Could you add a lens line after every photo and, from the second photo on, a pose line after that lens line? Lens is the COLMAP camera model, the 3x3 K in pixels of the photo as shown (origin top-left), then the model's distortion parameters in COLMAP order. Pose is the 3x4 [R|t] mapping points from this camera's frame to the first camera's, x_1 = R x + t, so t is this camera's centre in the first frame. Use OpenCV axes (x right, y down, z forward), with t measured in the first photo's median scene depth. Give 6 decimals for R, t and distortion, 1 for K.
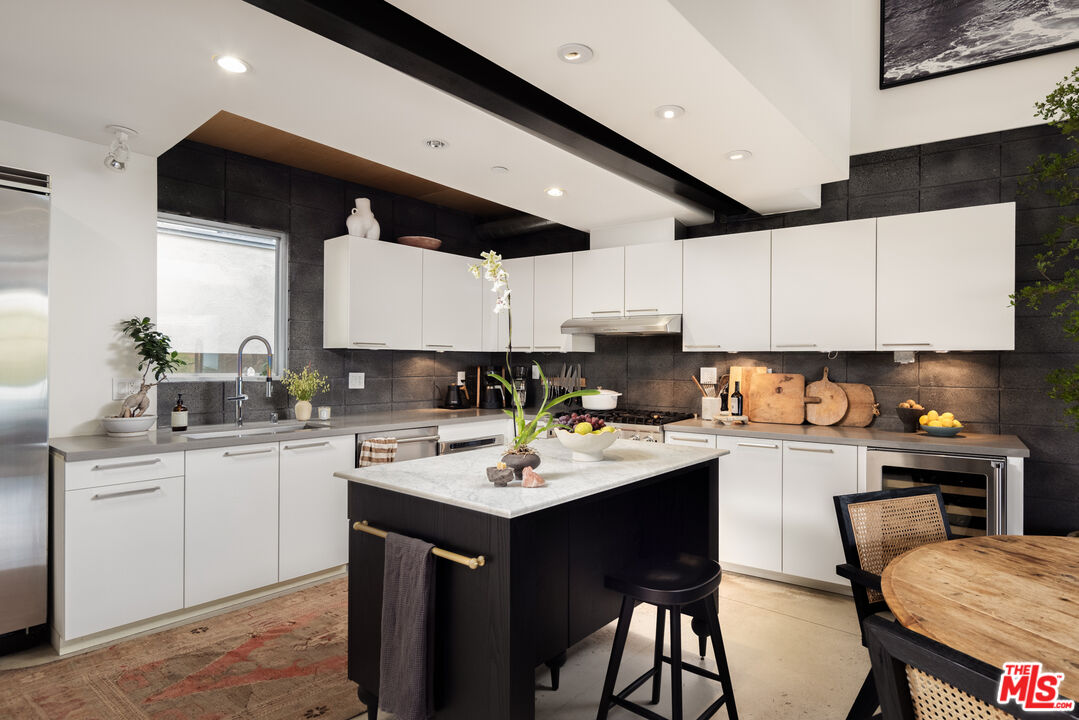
lens RADIAL K [[580.2, 0, 565.4], [0, 580.2, 362.6], [0, 0, 1]] dist [0.000878, -0.001468]
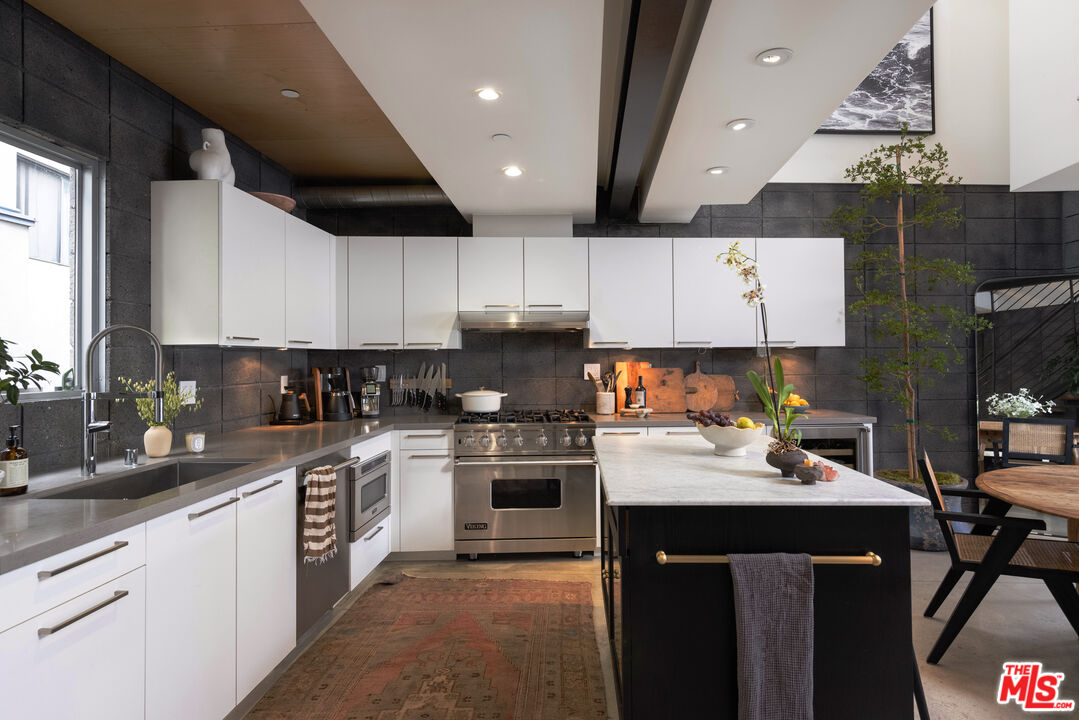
lens RADIAL K [[610.2, 0, 538.5], [0, 610.2, 351.7], [0, 0, 1]] dist [0.005126, 0.000525]
pose [[0.808873, -0.006160, 0.587951, -0.516493], [0.015548, 0.999820, -0.010914, -0.002904], [-0.587777, 0.017969, 0.808823, 0.204381]]
